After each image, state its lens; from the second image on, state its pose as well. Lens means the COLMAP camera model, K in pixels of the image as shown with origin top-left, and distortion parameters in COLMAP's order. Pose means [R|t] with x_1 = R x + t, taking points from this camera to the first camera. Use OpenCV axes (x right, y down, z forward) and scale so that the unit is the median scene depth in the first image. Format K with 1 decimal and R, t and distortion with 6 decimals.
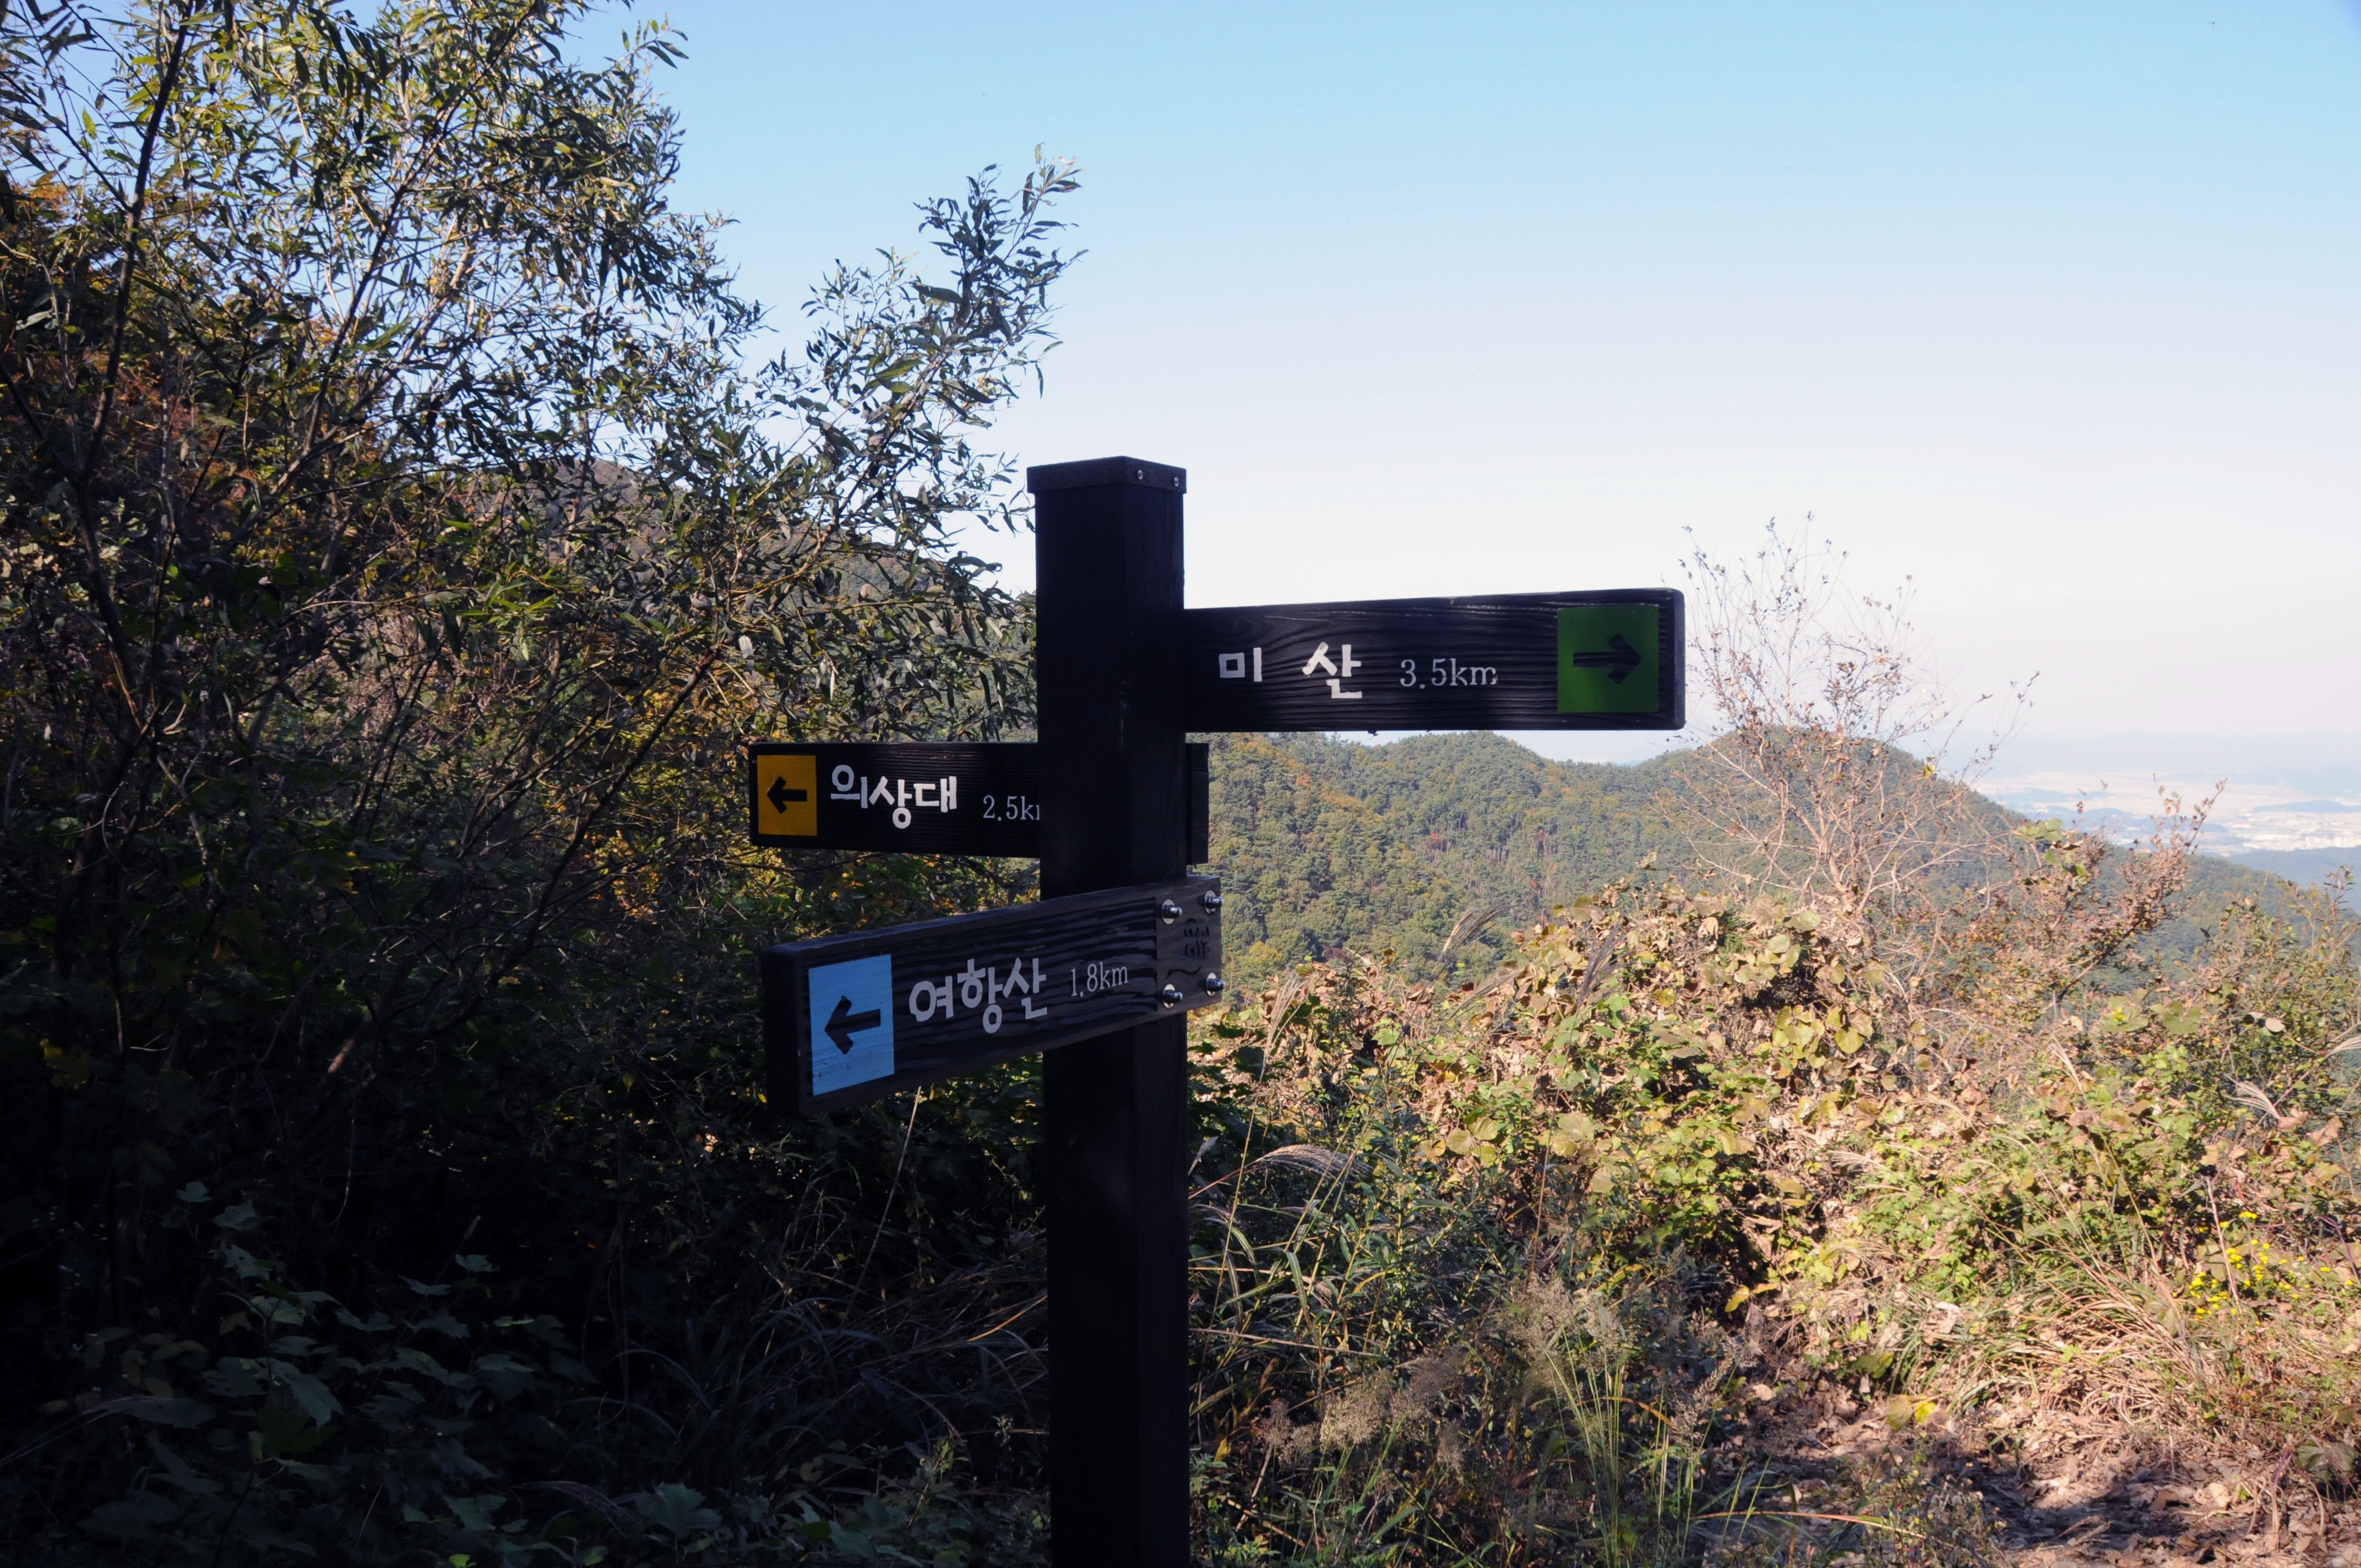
lens RADIAL K [[1835.1, 0, 1179.6], [0, 1835.1, 835.3], [0, 0, 1]] dist [-0.172596, 0.139989]
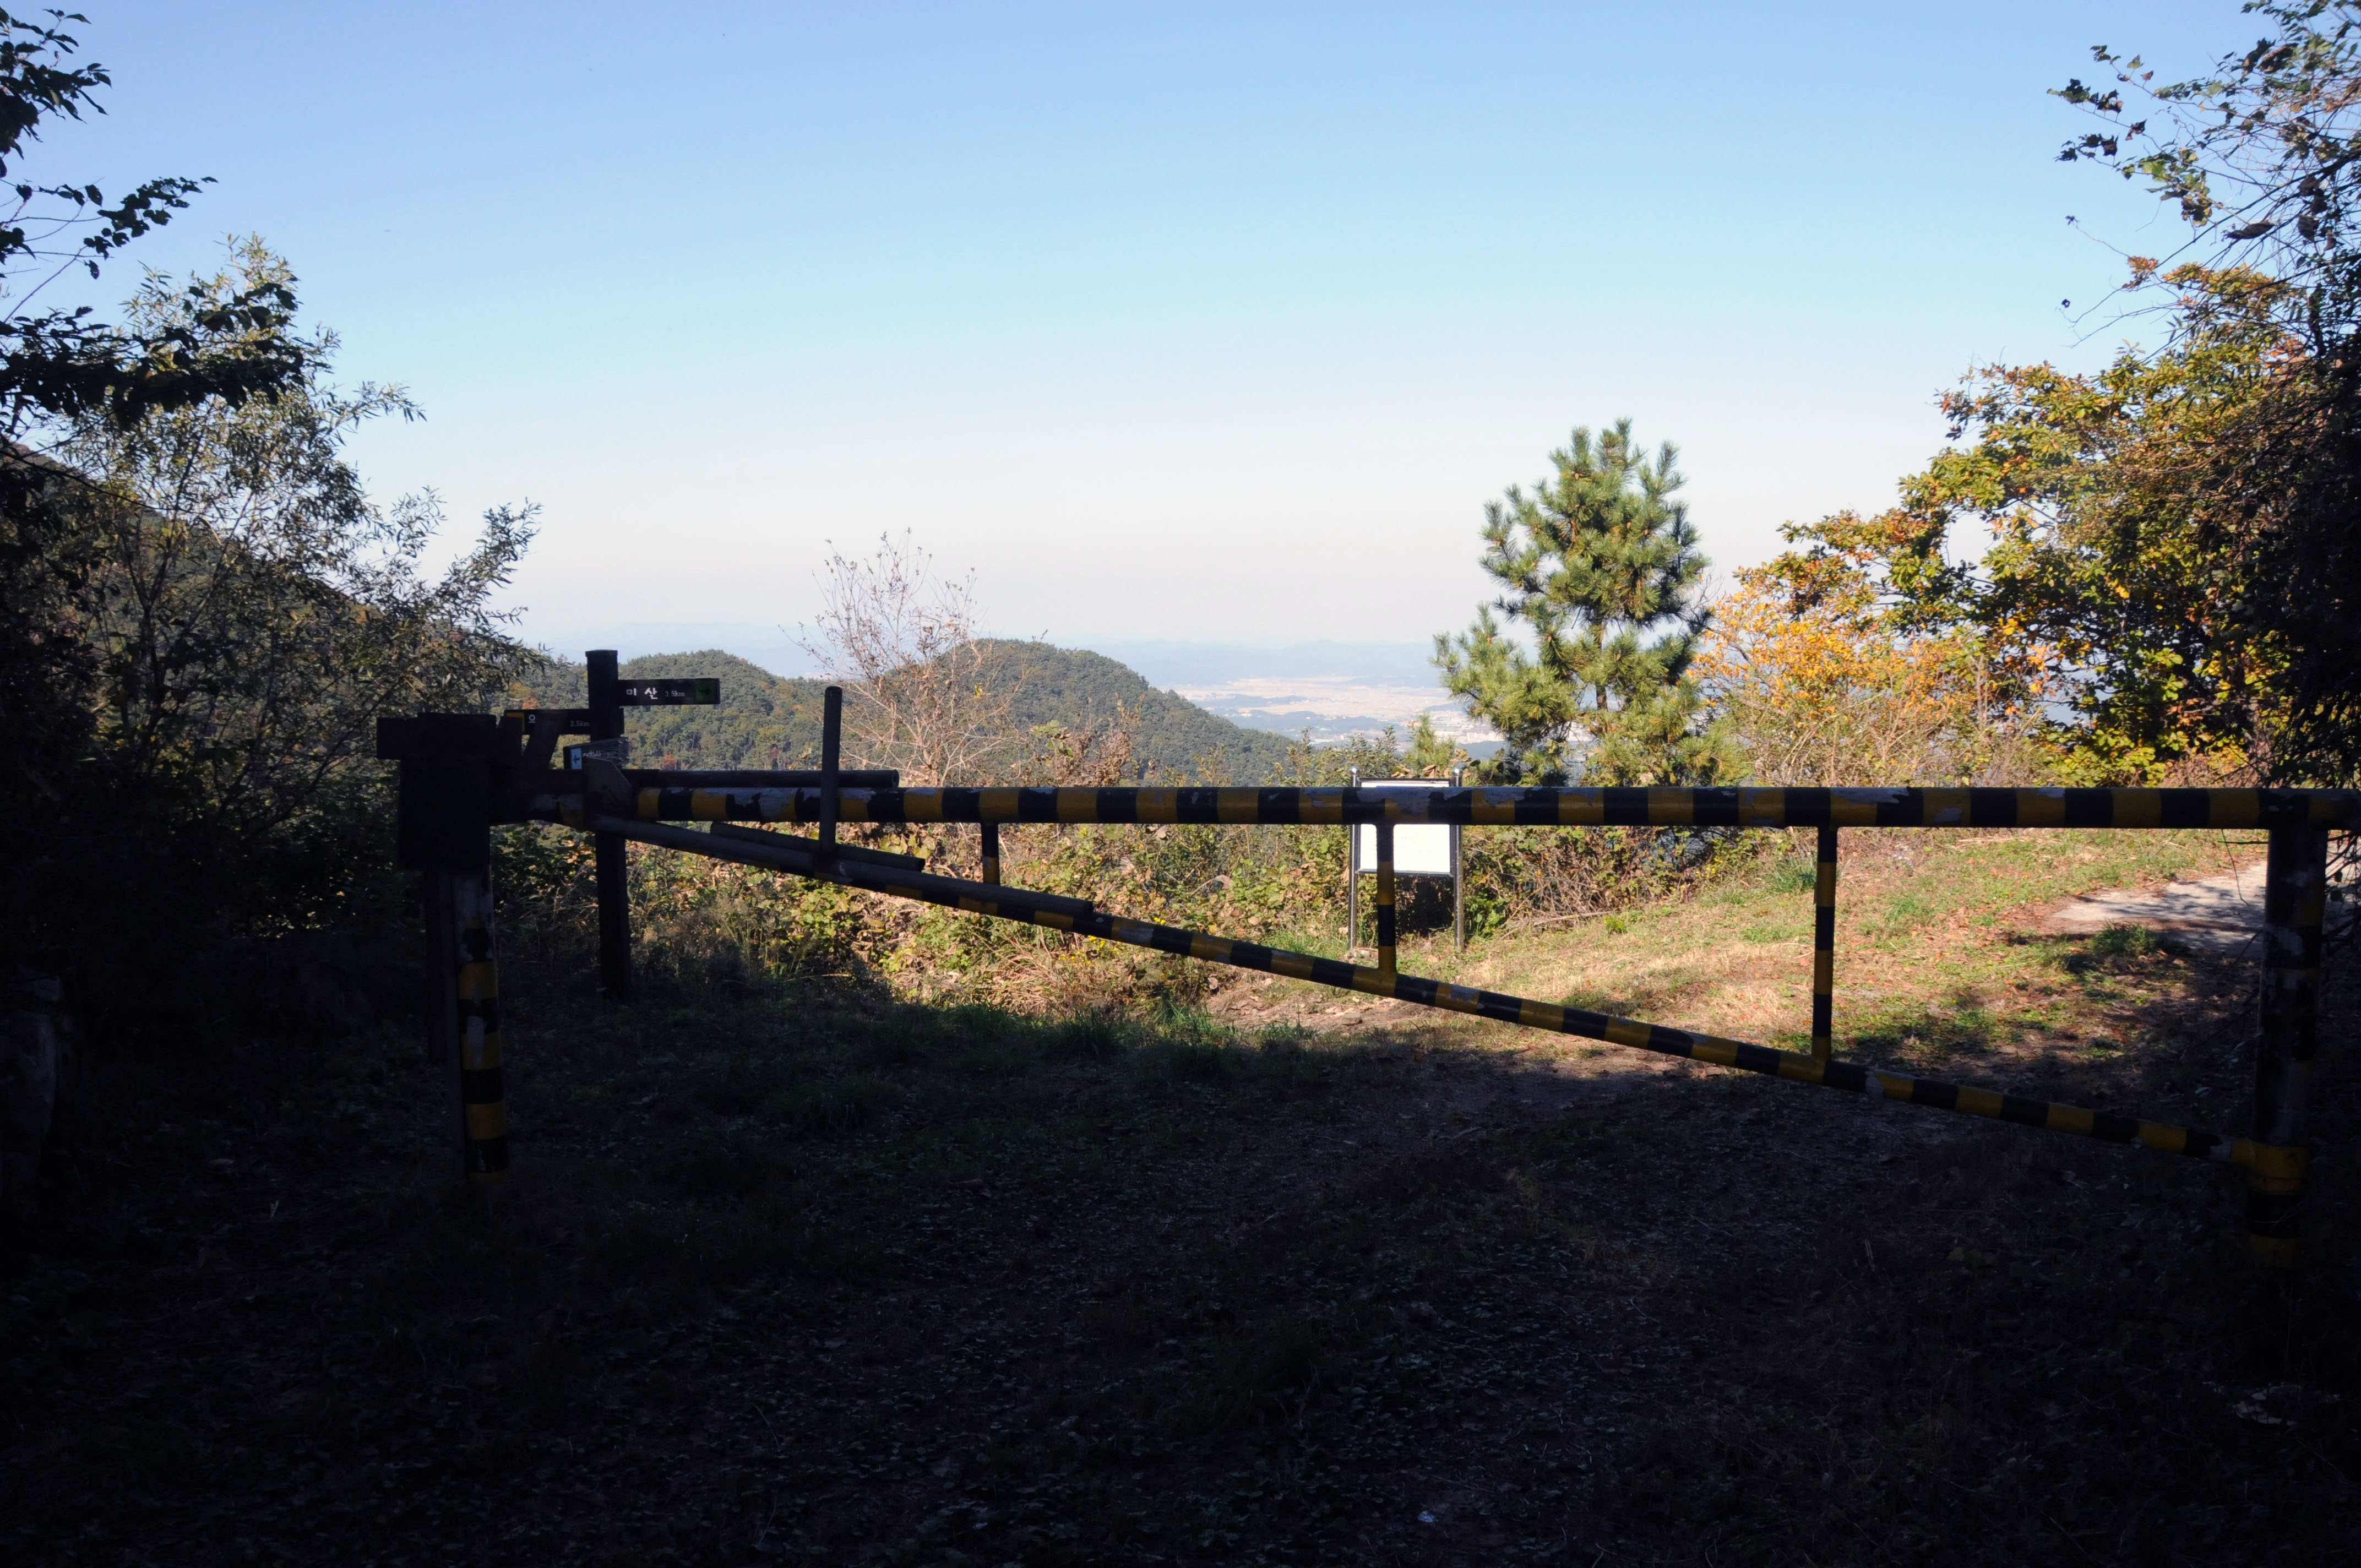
lens RADIAL K [[1835.1, 0, 1179.6], [0, 1835.1, 835.3], [0, 0, 1]] dist [-0.172596, 0.139989]
pose [[0.914967, -0.049150, 0.400524, -0.097288], [0.030895, 0.998174, 0.051914, 0.013697], [-0.402344, -0.035125, 0.914814, -0.672488]]
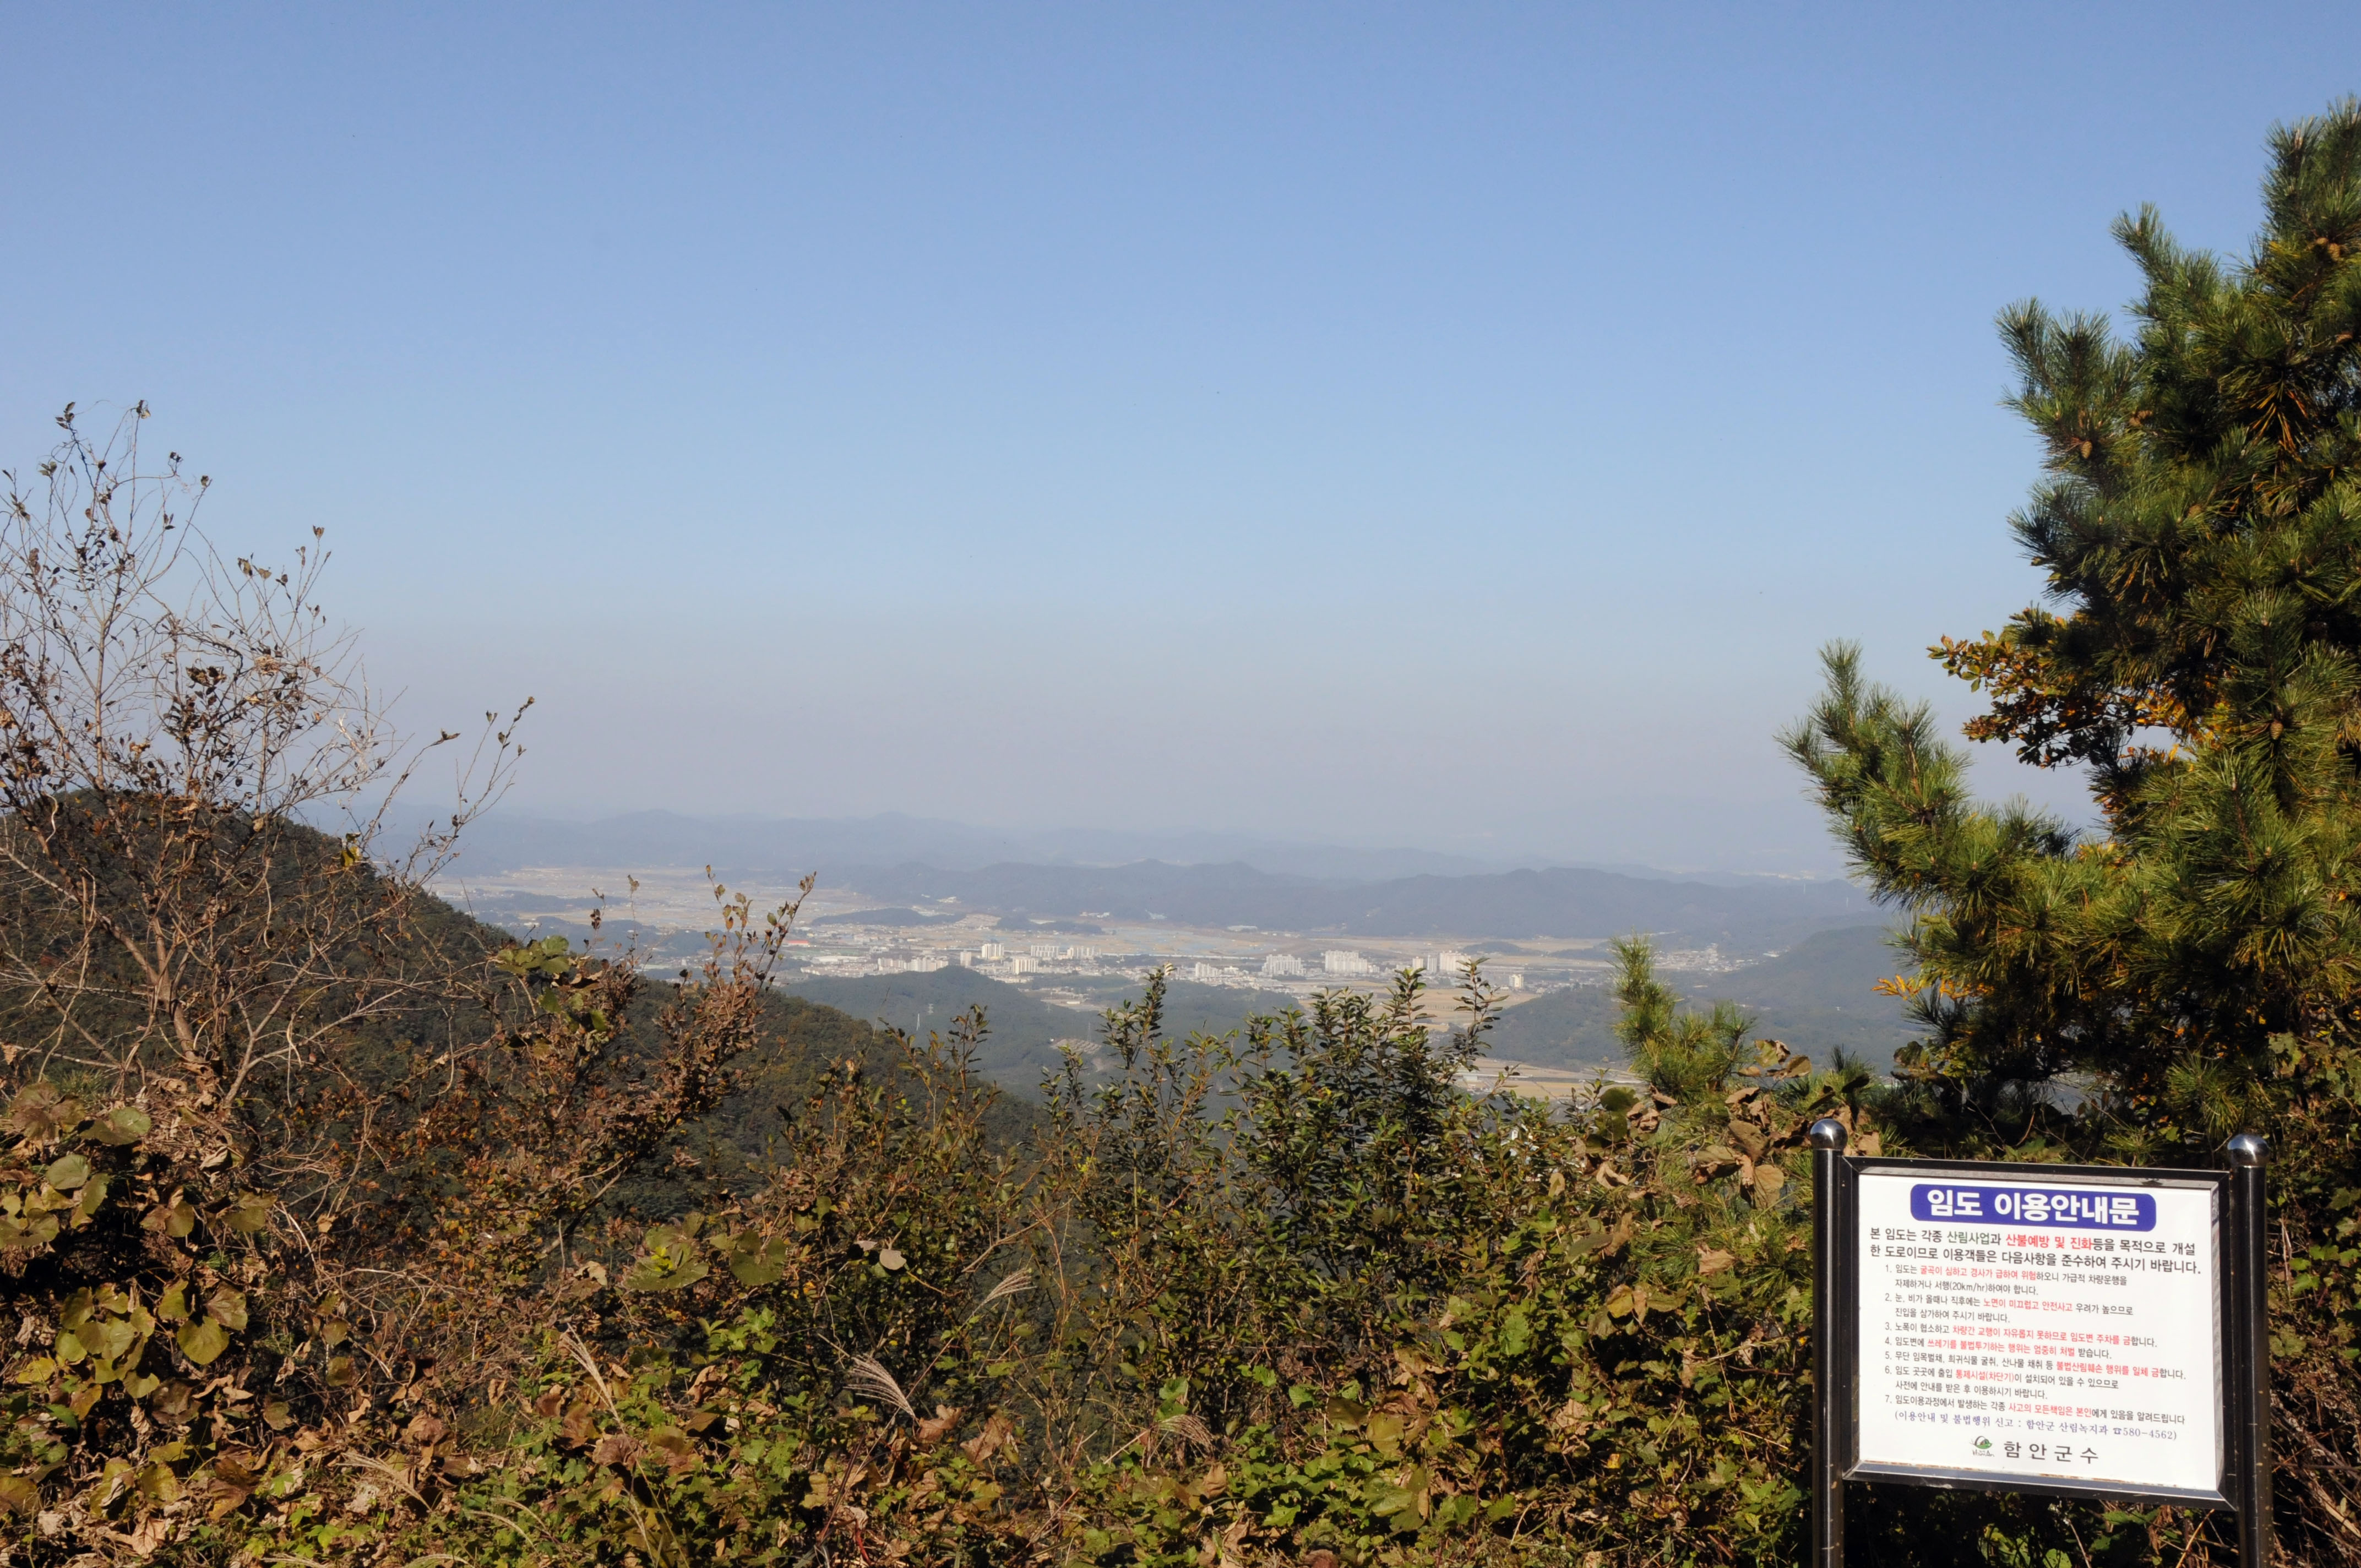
lens RADIAL K [[2790.8, 0, 1182.4], [0, 2790.8, 878.6], [0, 0, 1]] dist [-0.067471, 0.466853]
pose [[0.776067, 0.007469, 0.630606, 0.060375], [0.011833, 0.999581, -0.026403, -0.002043], [-0.630539, 0.027952, 0.775654, 0.130547]]
